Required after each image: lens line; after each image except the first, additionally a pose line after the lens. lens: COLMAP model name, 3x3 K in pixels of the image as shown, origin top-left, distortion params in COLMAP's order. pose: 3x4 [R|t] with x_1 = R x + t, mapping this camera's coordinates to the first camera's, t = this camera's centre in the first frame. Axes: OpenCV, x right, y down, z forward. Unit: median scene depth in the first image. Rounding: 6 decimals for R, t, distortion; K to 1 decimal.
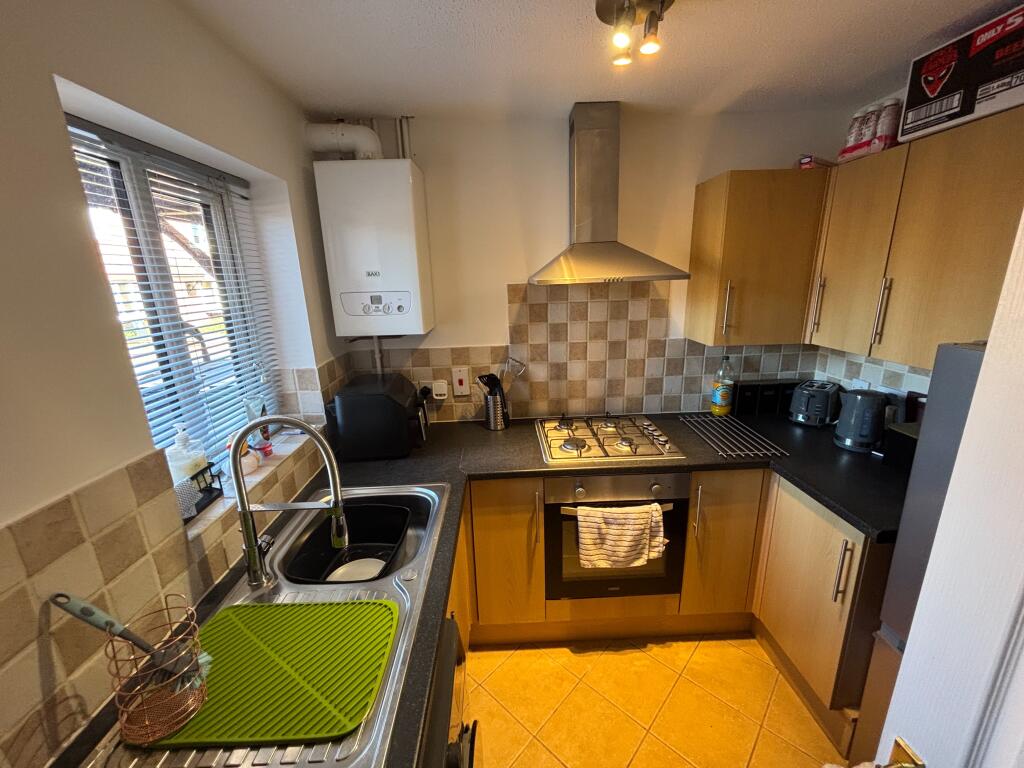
lens RADIAL K [[411.3, 0, 512.9], [0, 411.3, 383.6], [0, 0, 1]] dist [0.000356, -0.000040]
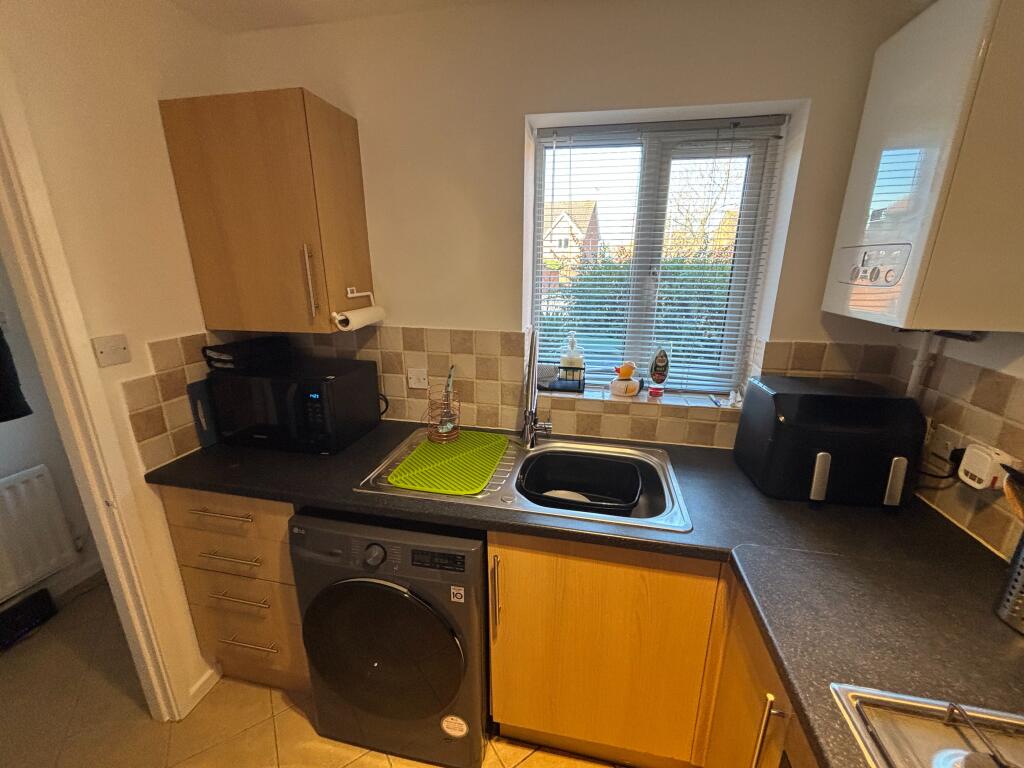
lens RADIAL K [[411.3, 0, 512.1], [0, 411.3, 380.6], [0, 0, 1]] dist [0.000356, -0.000040]
pose [[-0.234014, 0.283085, -0.930108, 0.398712], [-0.249556, 0.907129, 0.338879, -0.113100], [0.939659, 0.311416, -0.141635, 0.635689]]
